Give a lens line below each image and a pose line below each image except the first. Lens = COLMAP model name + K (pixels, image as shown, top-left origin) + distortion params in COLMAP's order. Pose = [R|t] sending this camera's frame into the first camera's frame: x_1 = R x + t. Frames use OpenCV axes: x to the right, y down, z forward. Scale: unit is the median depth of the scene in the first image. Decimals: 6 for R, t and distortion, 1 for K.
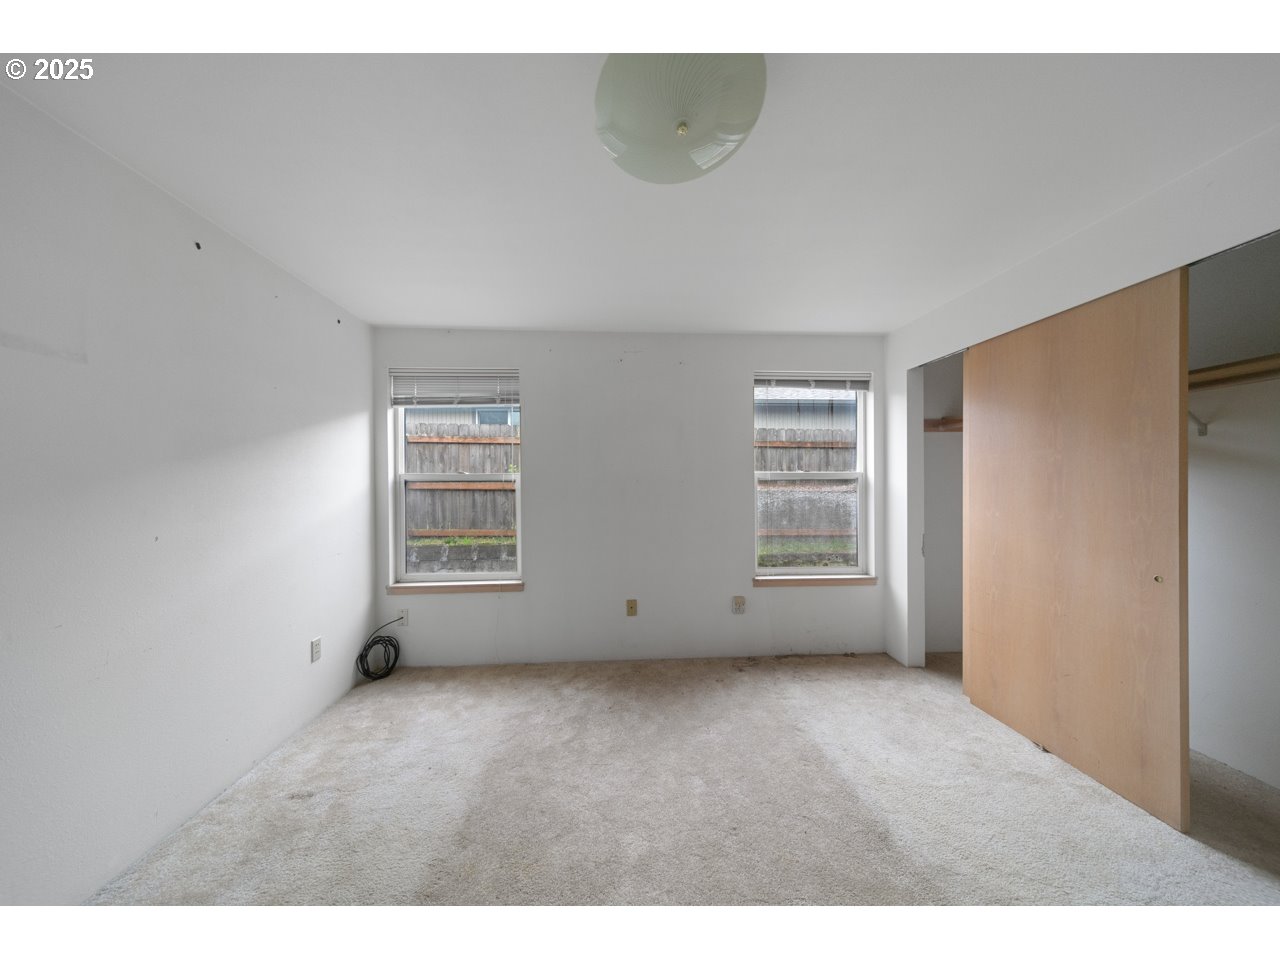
lens RADIAL K [[433.0, 0, 640.0], [0, 433.0, 480.0], [0, 0, 1]] dist [0.000079, 0.000017]
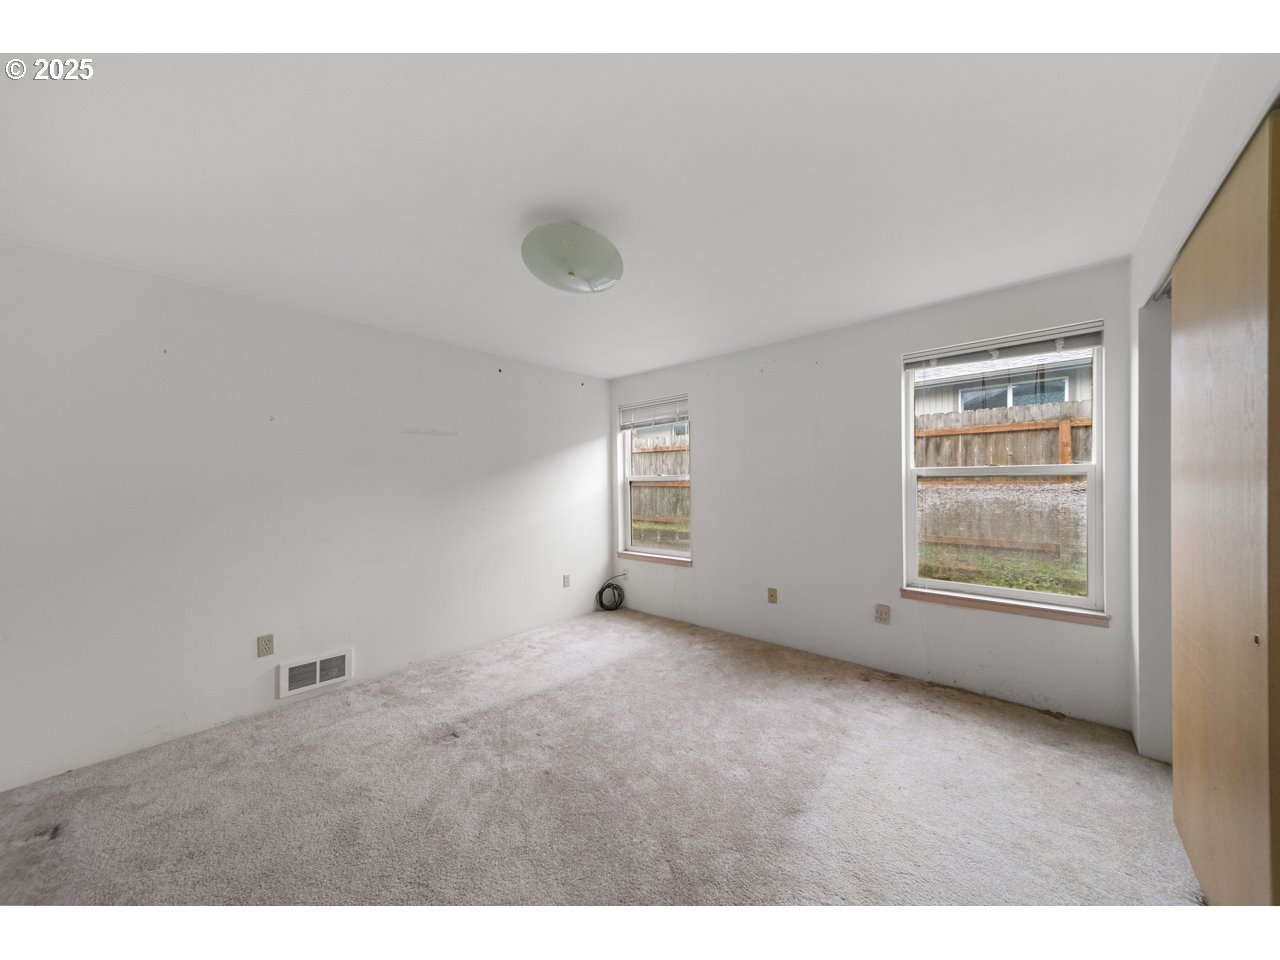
lens RADIAL K [[433.0, 0, 640.0], [0, 433.0, 480.0], [0, 0, 1]] dist [0.000079, 0.000017]
pose [[0.710759, -0.009963, -0.703365, 0.515134], [0.012439, 0.999921, -0.001594, -0.000010], [0.703325, -0.007616, 0.710827, -0.010936]]
